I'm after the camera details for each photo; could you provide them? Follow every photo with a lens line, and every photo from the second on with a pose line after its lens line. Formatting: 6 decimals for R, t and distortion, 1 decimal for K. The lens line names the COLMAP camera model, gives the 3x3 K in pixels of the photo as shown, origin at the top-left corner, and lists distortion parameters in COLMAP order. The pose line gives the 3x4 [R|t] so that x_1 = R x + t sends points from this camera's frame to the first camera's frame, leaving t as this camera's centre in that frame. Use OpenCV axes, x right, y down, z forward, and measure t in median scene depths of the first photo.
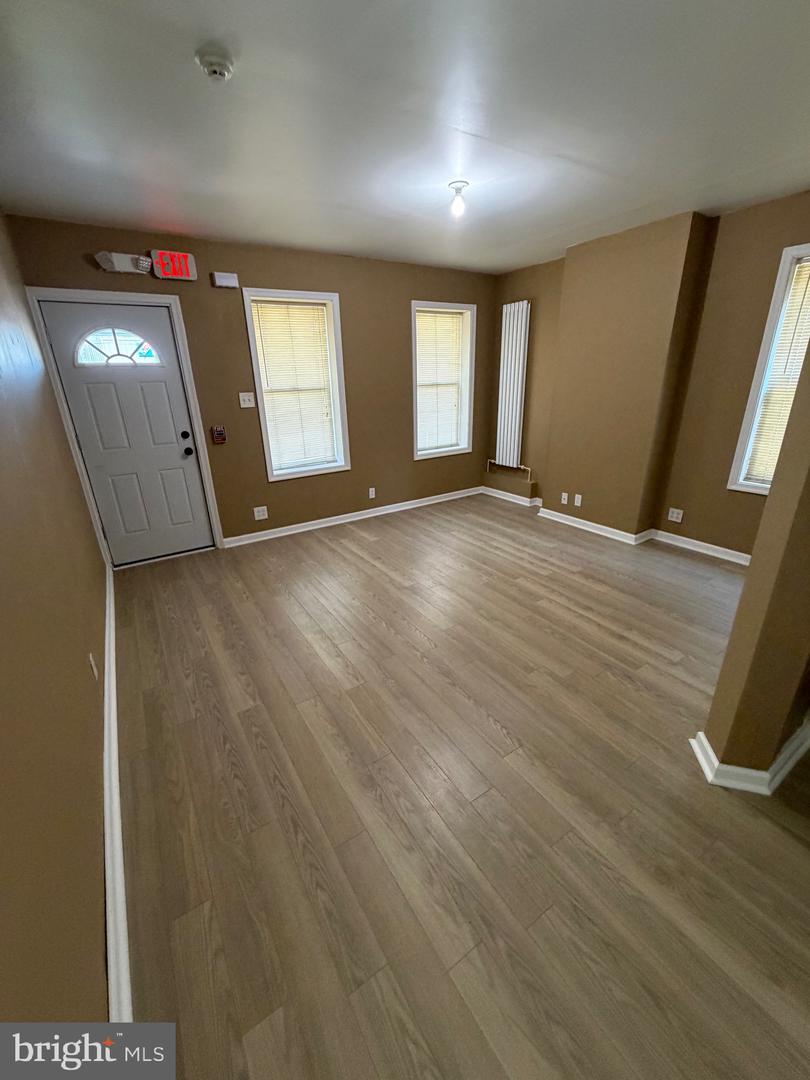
lens RADIAL K [[435.1, 0, 404.0], [0, 435.1, 535.3], [0, 0, 1]] dist [0.003261, 0.000441]
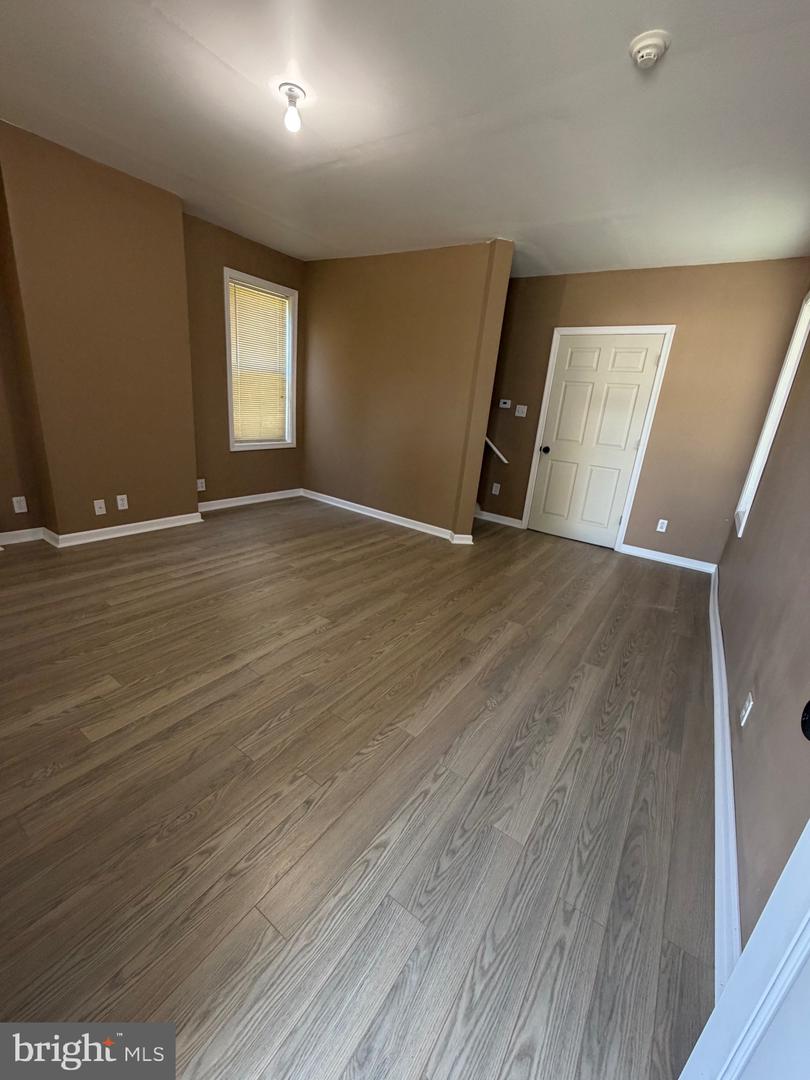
lens RADIAL K [[435.1, 0, 401.6], [0, 435.1, 541.5], [0, 0, 1]] dist [0.003261, 0.000441]
pose [[-0.382800, -0.299802, 0.873832, -0.694310], [0.245857, 0.878708, 0.409178, -0.297271], [-0.890516, 0.371471, -0.262661, 1.072691]]
